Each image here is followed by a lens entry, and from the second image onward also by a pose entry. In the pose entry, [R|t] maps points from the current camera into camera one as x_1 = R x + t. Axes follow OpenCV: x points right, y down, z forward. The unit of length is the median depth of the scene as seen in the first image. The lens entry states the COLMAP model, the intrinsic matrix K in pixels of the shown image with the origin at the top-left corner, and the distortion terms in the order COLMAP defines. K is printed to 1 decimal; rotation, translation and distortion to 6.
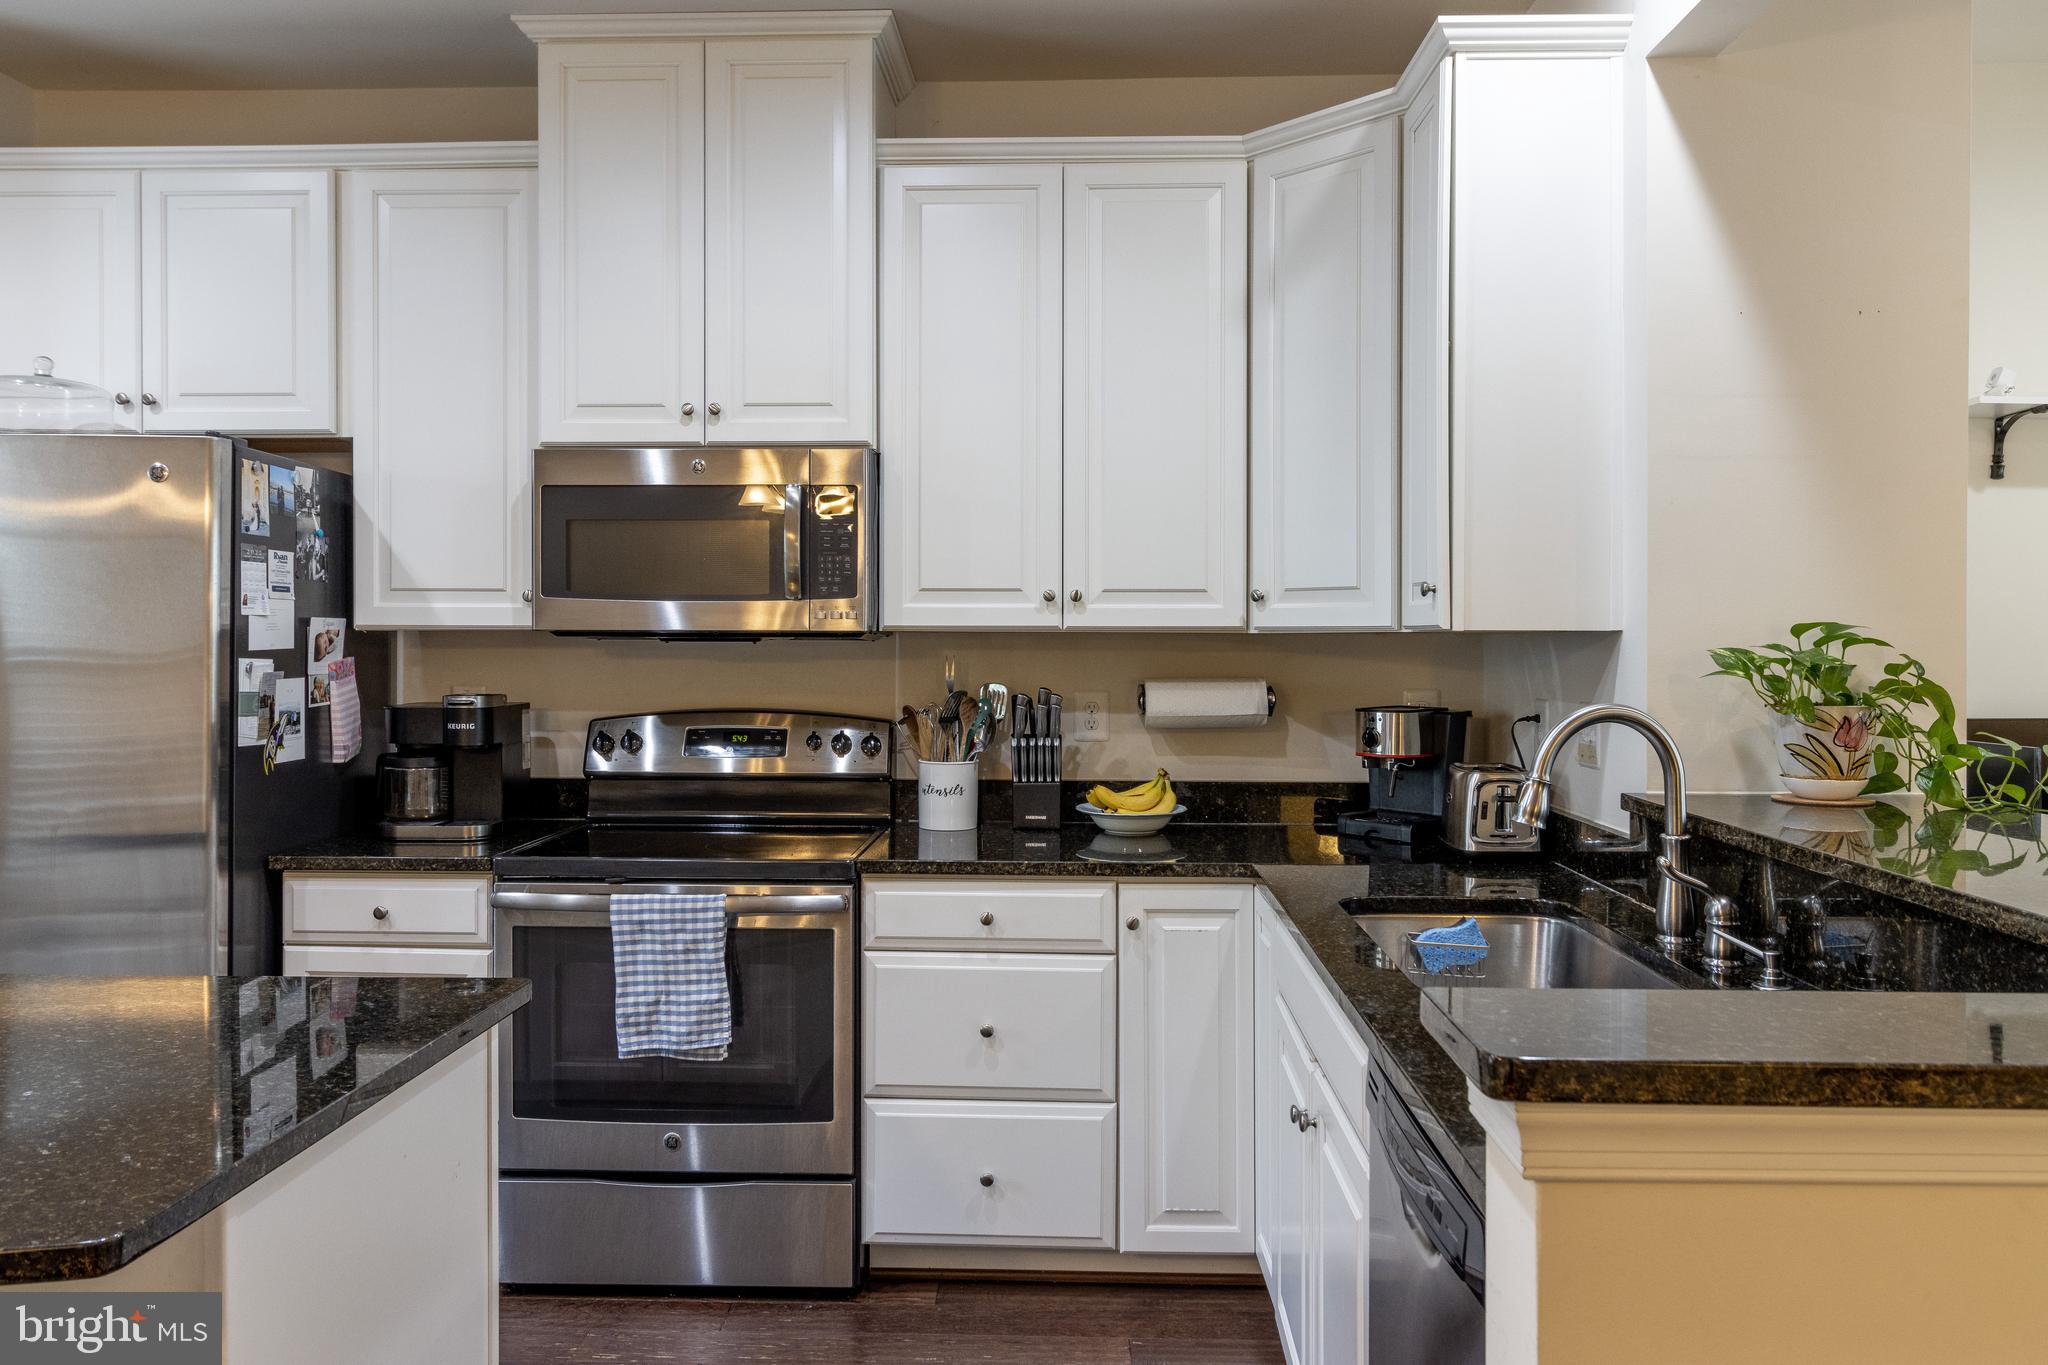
lens RADIAL K [[1432.1, 0, 1023.7], [0, 1432.1, 642.9], [0, 0, 1]] dist [-0.002941, 0.000088]
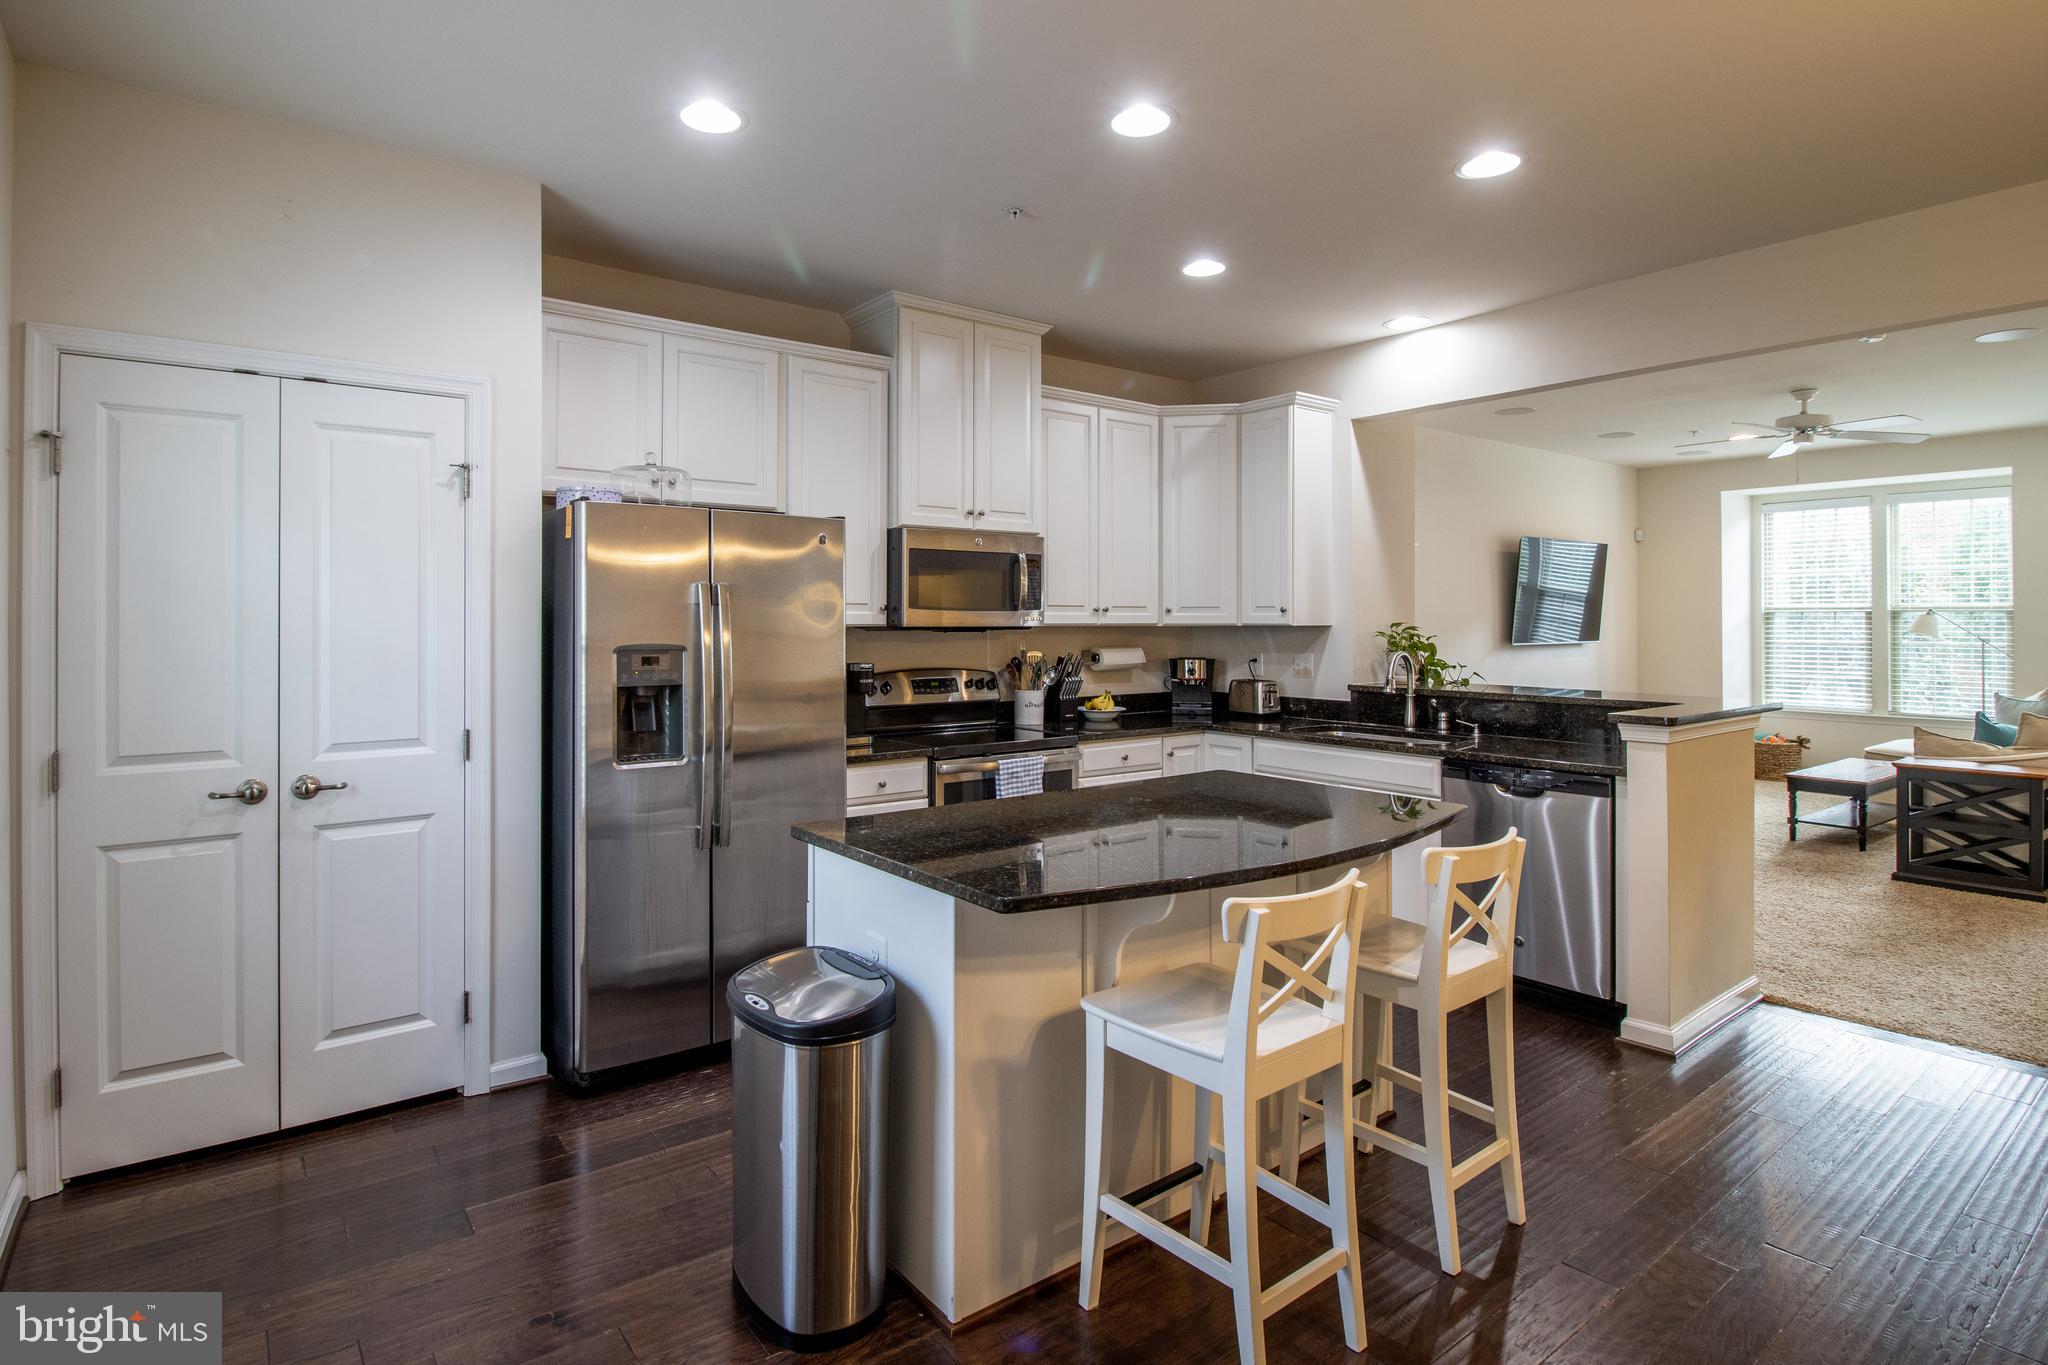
lens RADIAL K [[1019.9, 0, 982.9], [0, 1019.9, 617.4], [0, 0, 1]] dist [-0.014203, -0.000982]
pose [[0.784019, -0.000431, 0.620736, -1.106646], [0.003272, 0.999989, -0.003439, -0.016810], [-0.620728, 0.004727, 0.784012, -0.086855]]
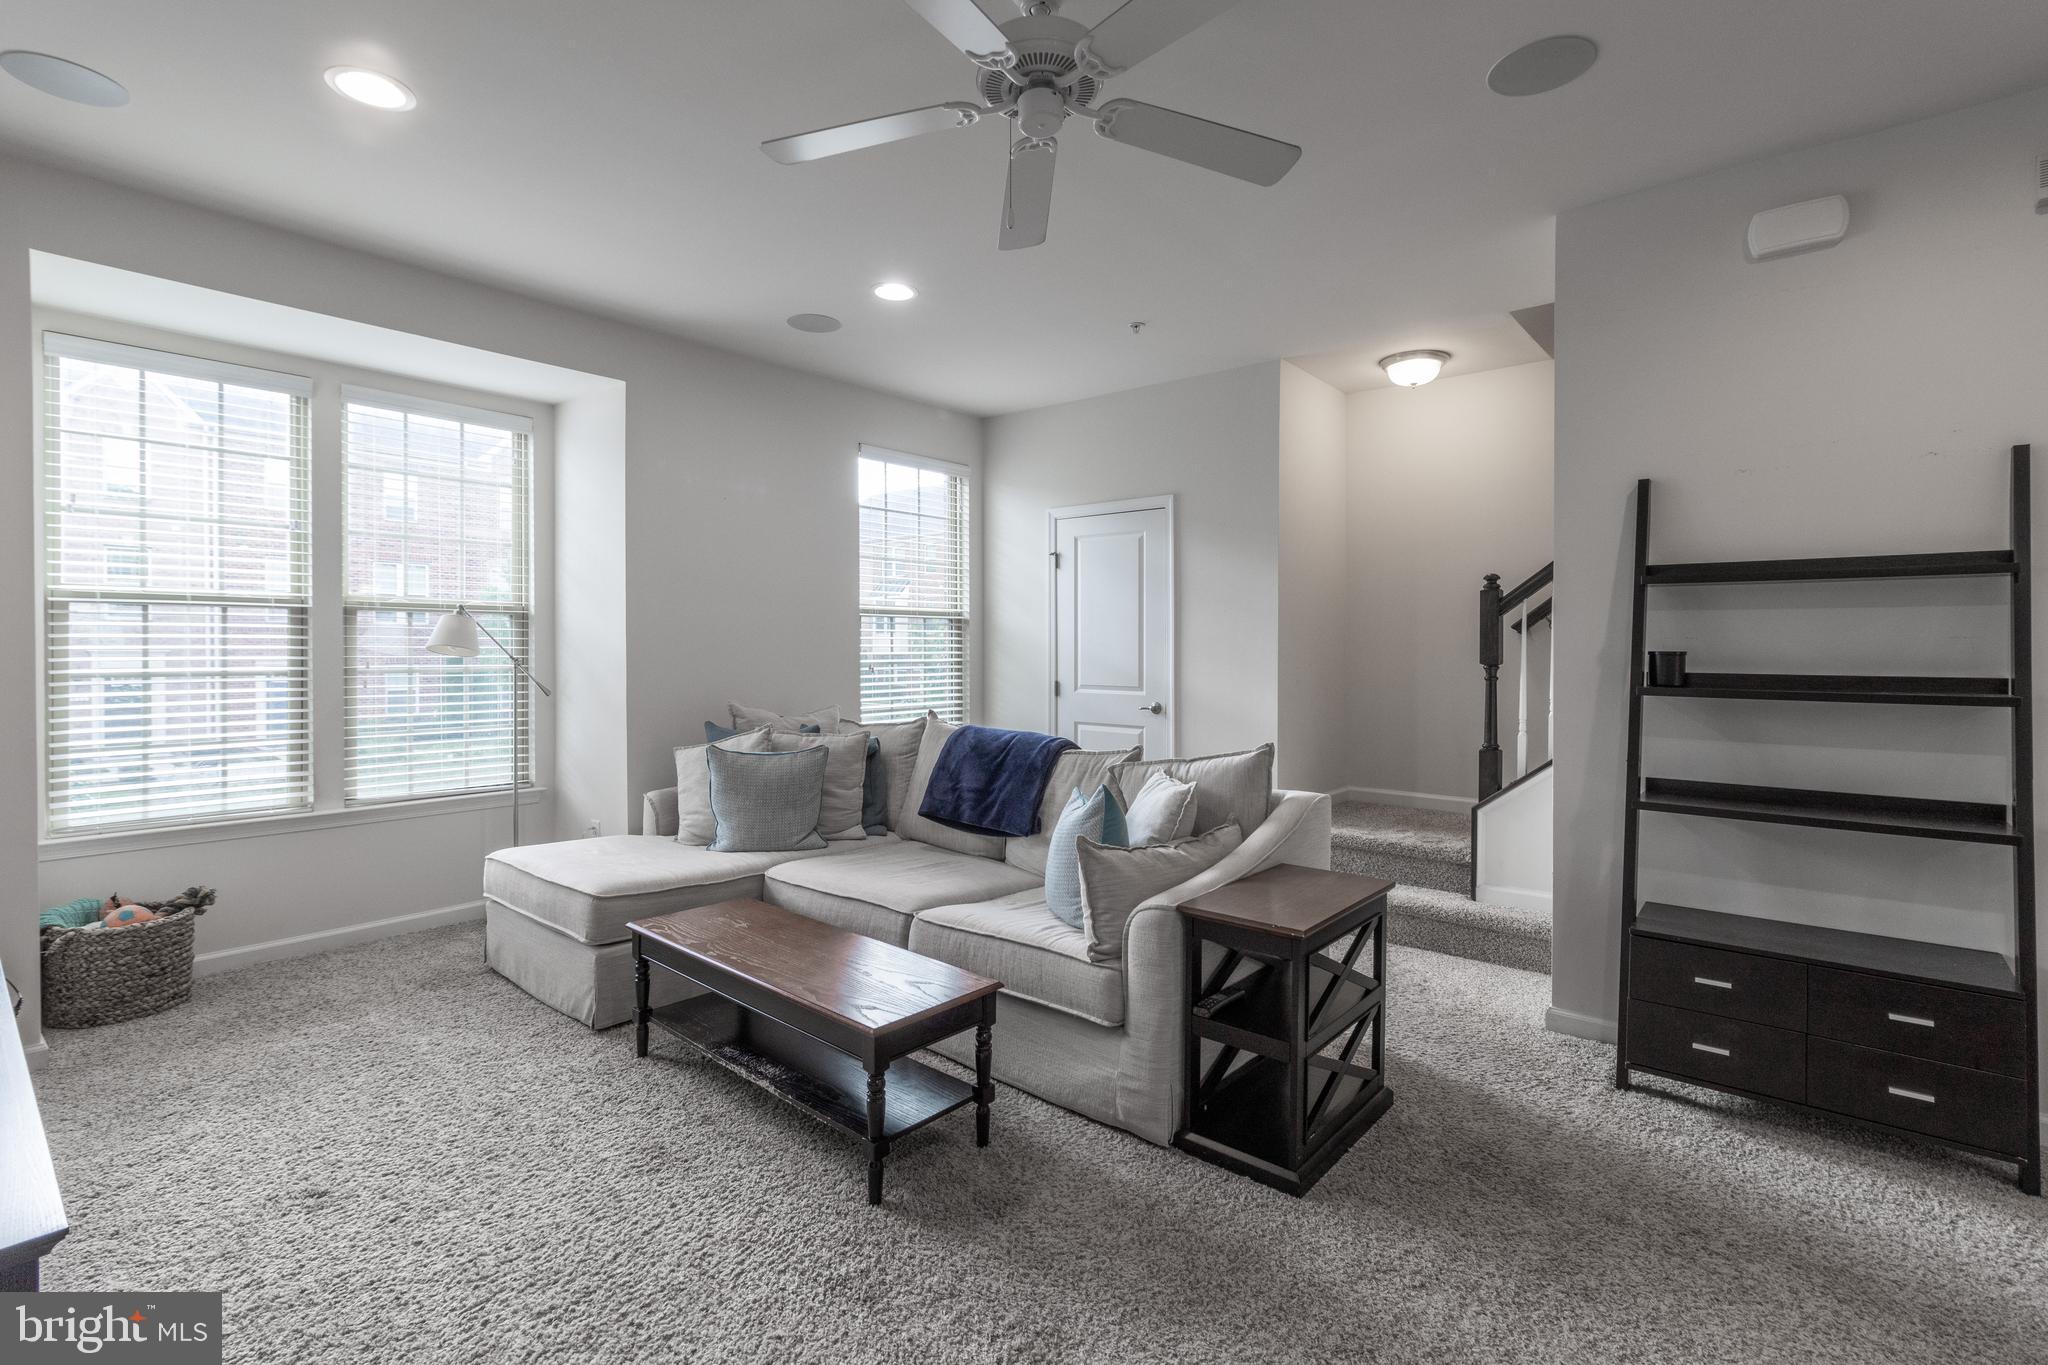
lens RADIAL K [[948.8, 0, 1023.1], [0, 948.8, 655.4], [0, 0, 1]] dist [0.002361, 0.000390]
pose [[-0.795201, -0.009376, 0.606274, 0.948452], [-0.003161, 0.999931, 0.011317, 0.013831], [-0.606338, 0.007083, -0.795175, 1.011047]]
